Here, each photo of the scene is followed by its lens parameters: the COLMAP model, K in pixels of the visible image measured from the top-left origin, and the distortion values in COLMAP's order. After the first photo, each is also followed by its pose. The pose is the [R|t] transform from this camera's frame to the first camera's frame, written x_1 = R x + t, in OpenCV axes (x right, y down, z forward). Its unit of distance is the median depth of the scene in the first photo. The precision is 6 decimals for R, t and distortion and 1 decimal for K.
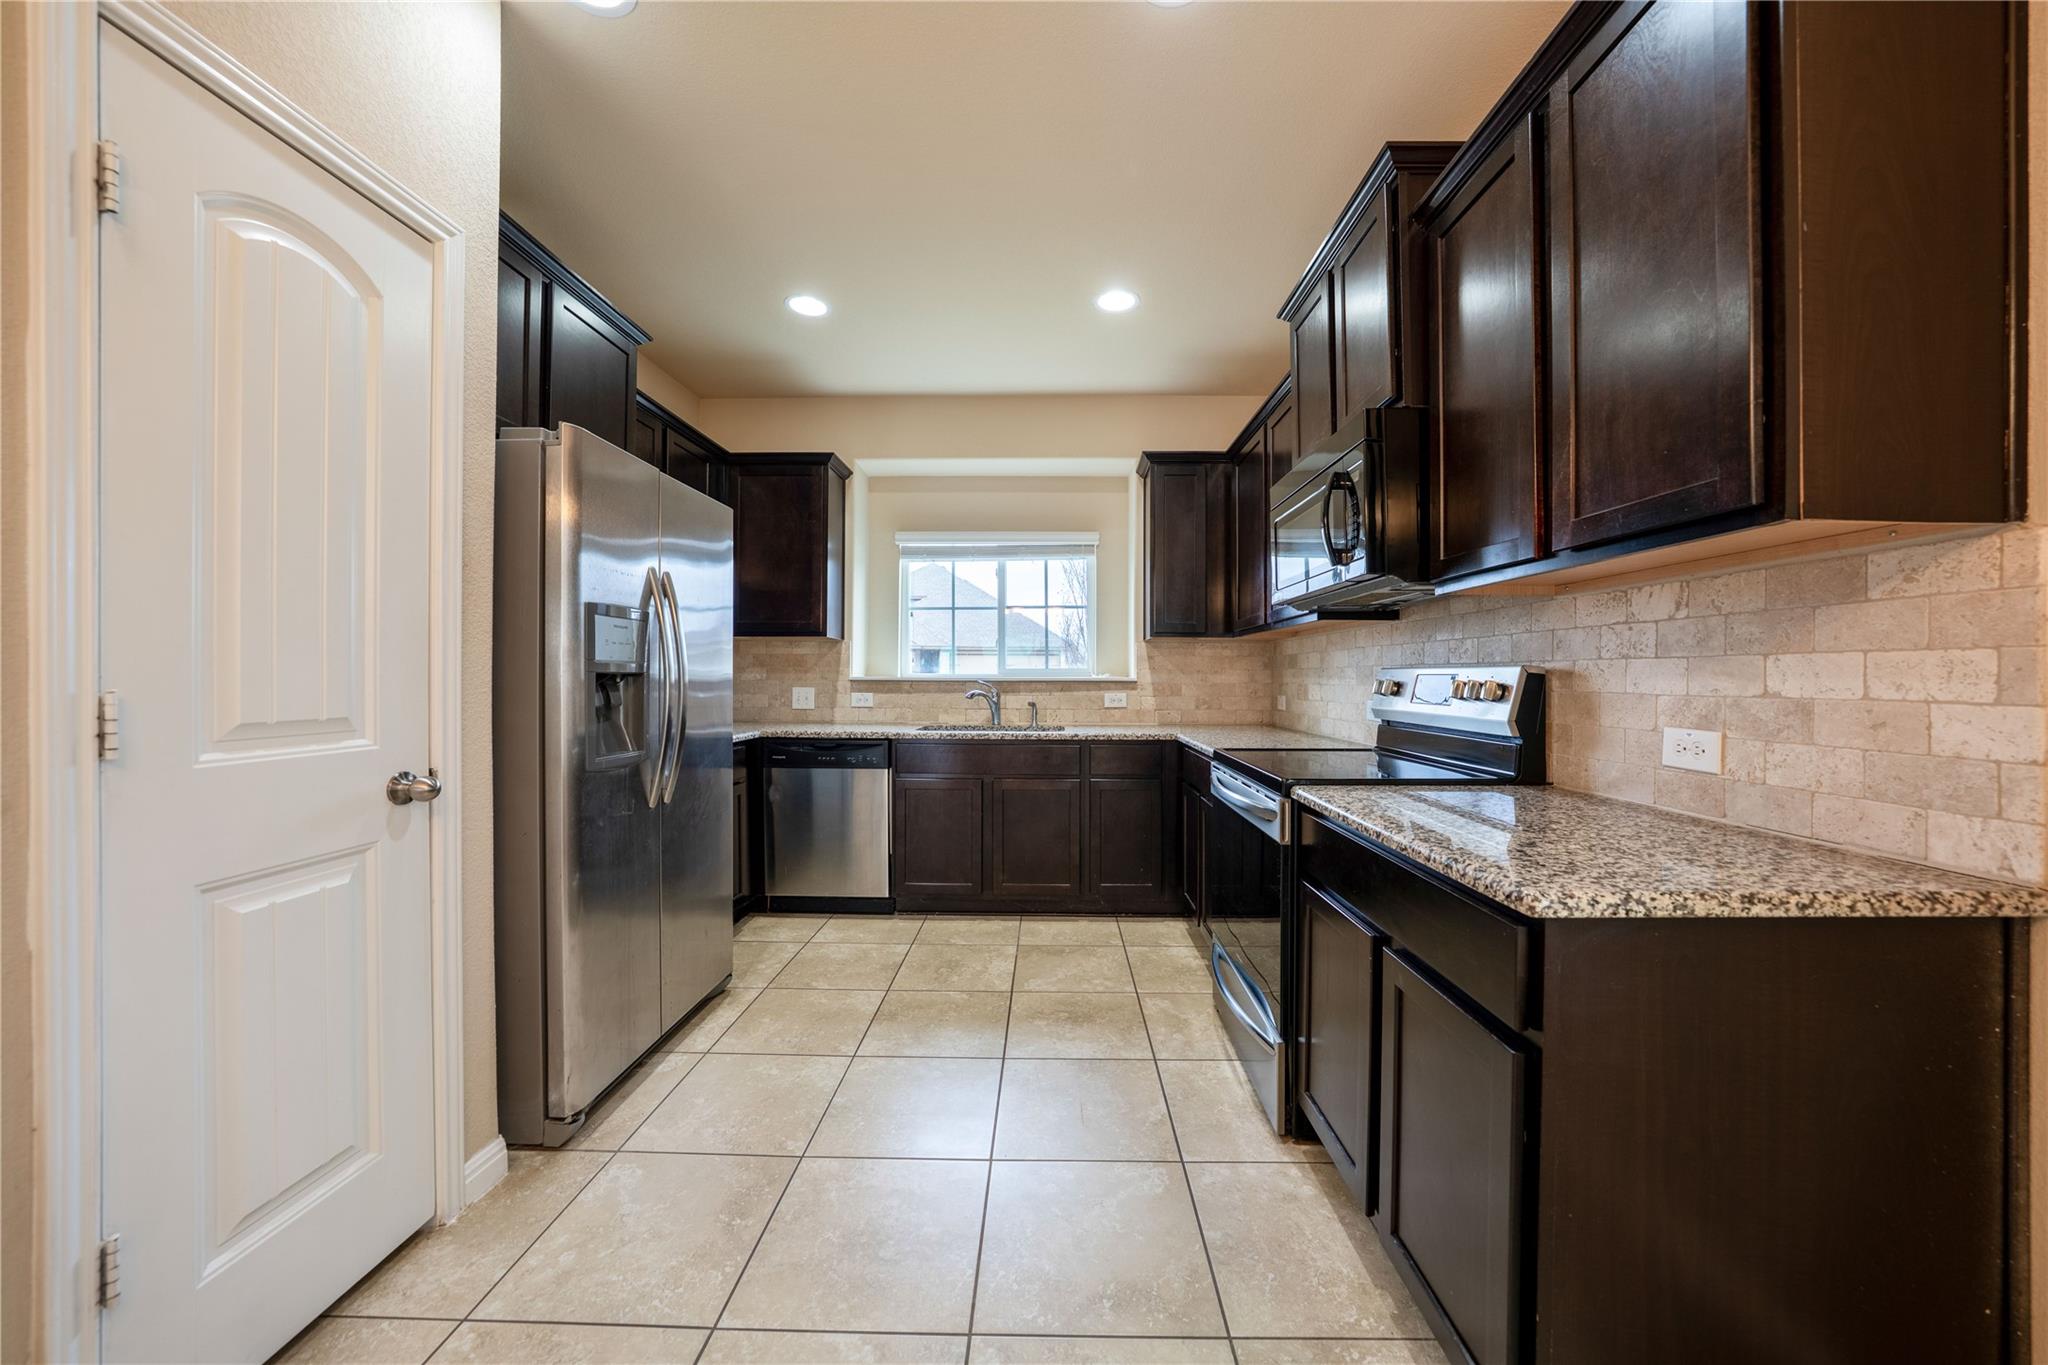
lens RADIAL K [[716.0, 0, 1040.4], [0, 716.0, 675.4], [0, 0, 1]] dist [-0.024937, 0.005239]
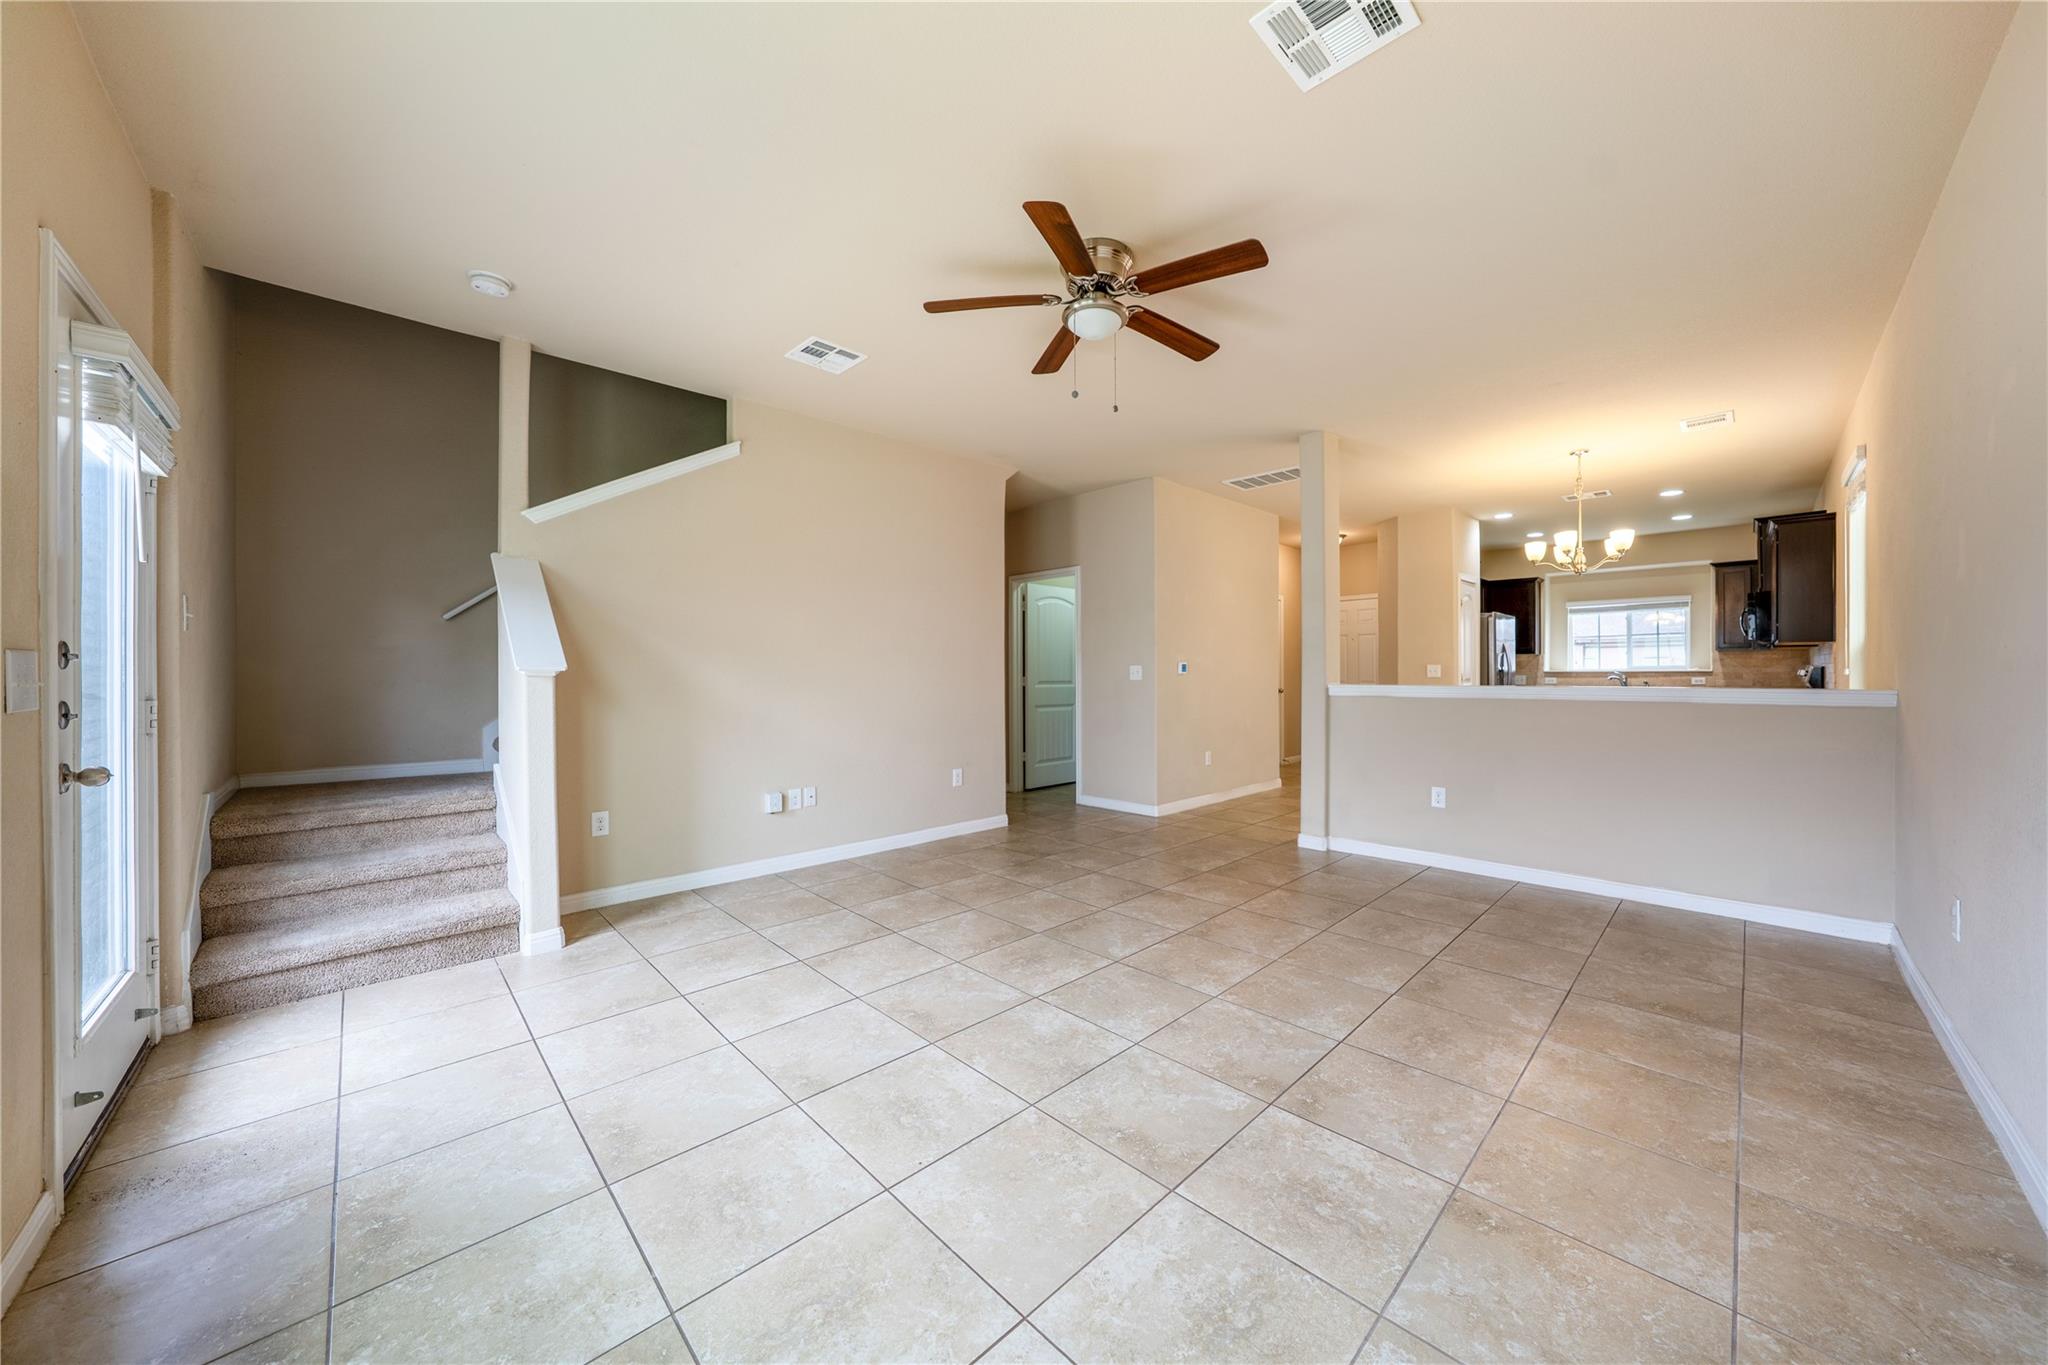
lens RADIAL K [[716.0, 0, 1052.1], [0, 716.0, 672.6], [0, 0, 1]] dist [-0.024937, 0.005239]
pose [[0.721288, -0.001692, -0.692634, 0.334304], [0.005934, 0.999975, 0.003737, -0.015731], [0.692610, -0.006806, 0.721280, -3.514169]]
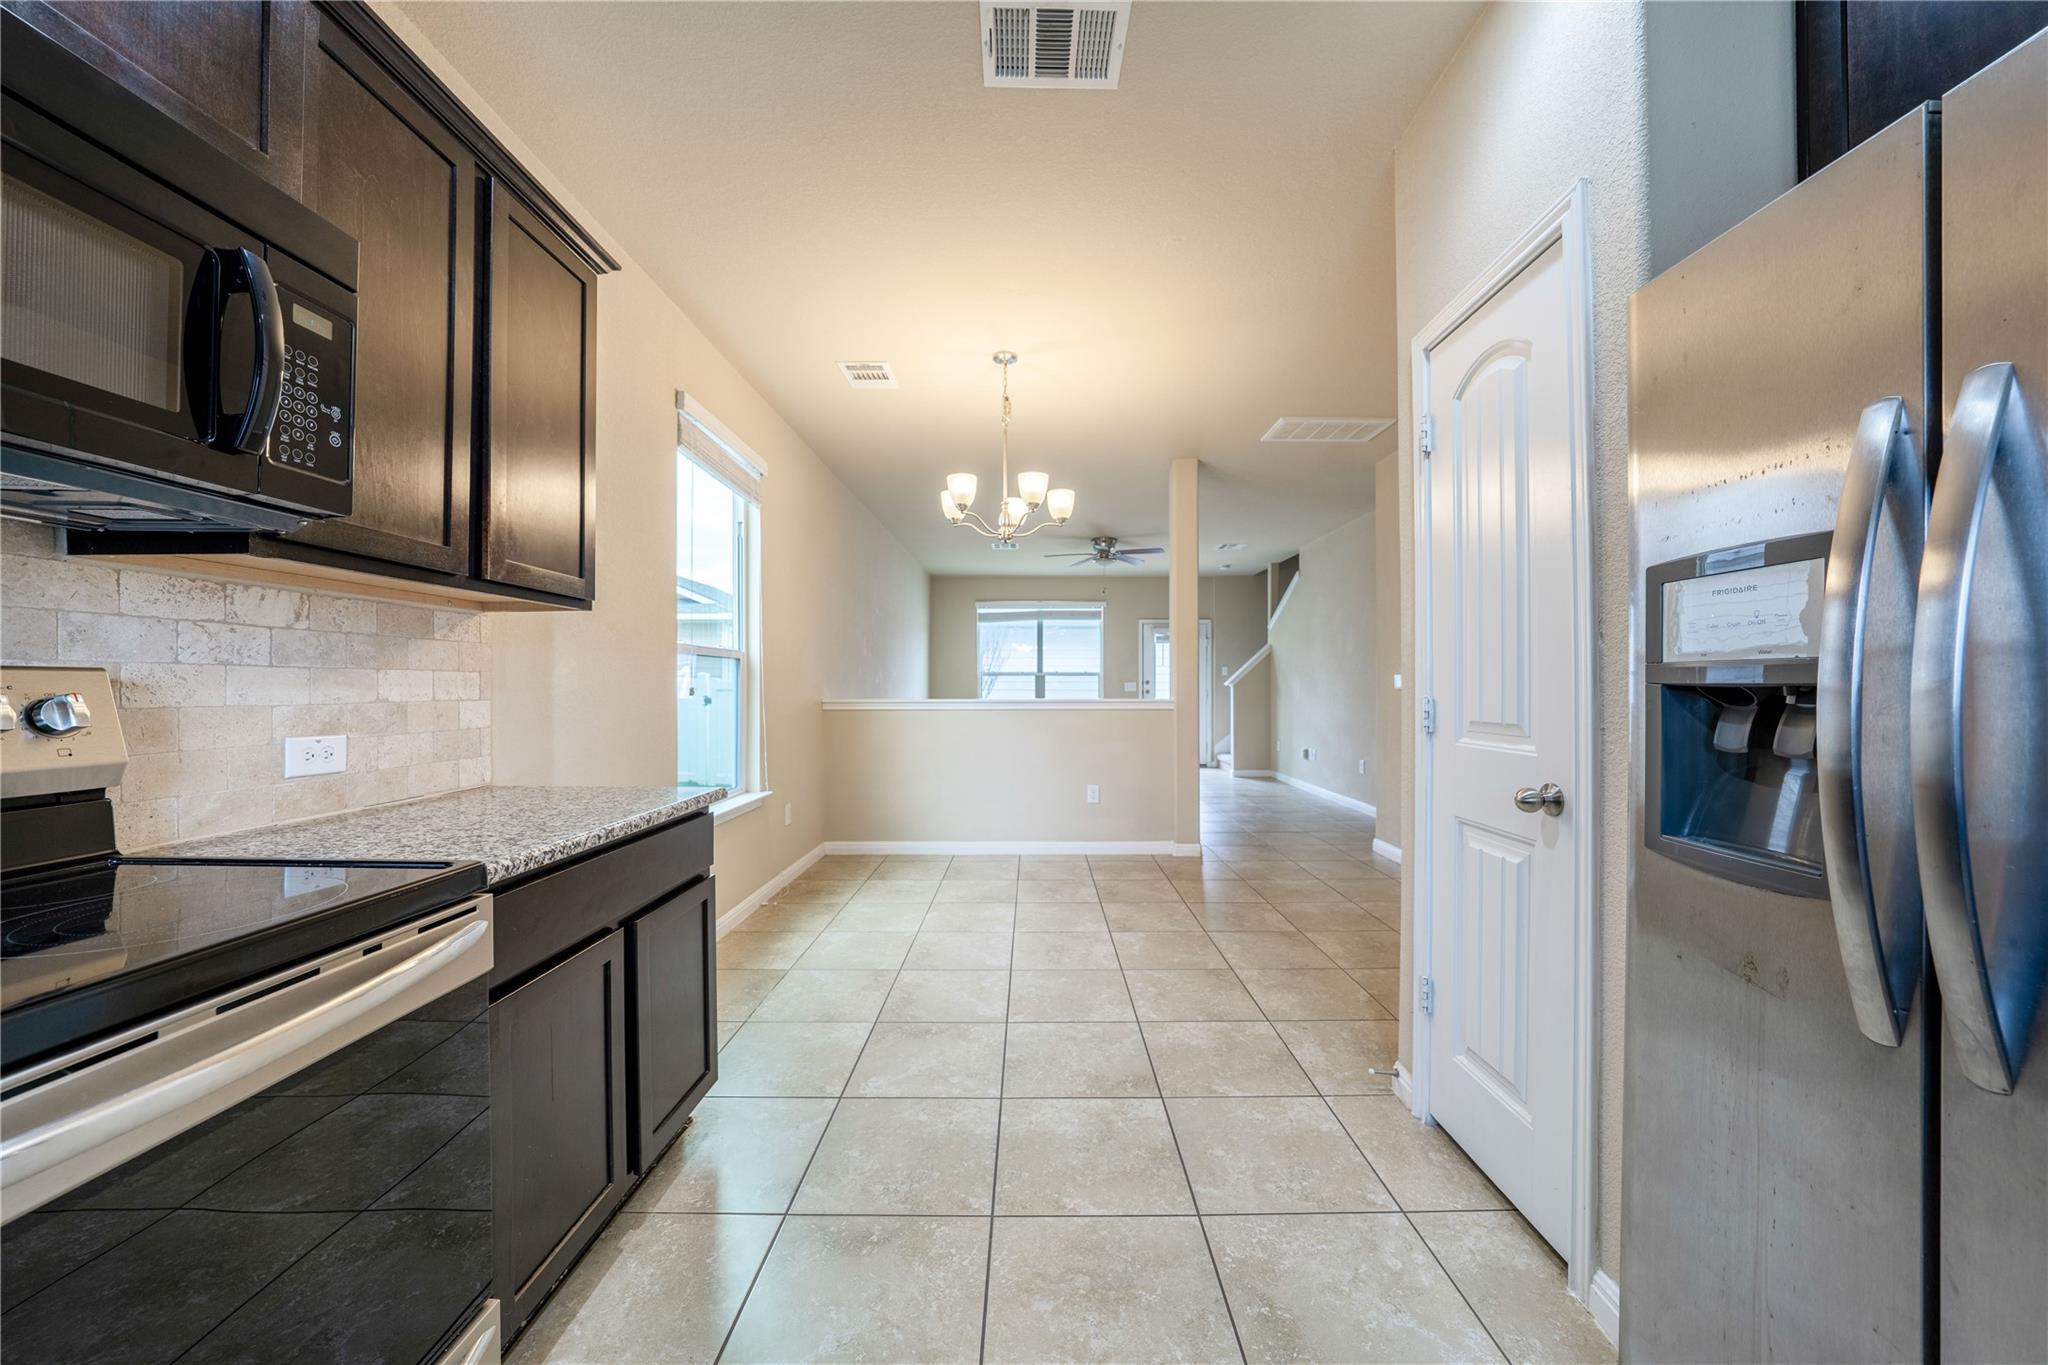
lens RADIAL K [[716.0, 0, 1033.0], [0, 716.0, 684.7], [0, 0, 1]] dist [-0.024937, 0.005239]
pose [[-0.999773, -0.003287, -0.021061, -0.088679], [-0.003228, 0.999991, -0.002840, -0.001072], [0.021070, -0.002772, -0.999774, 1.375016]]
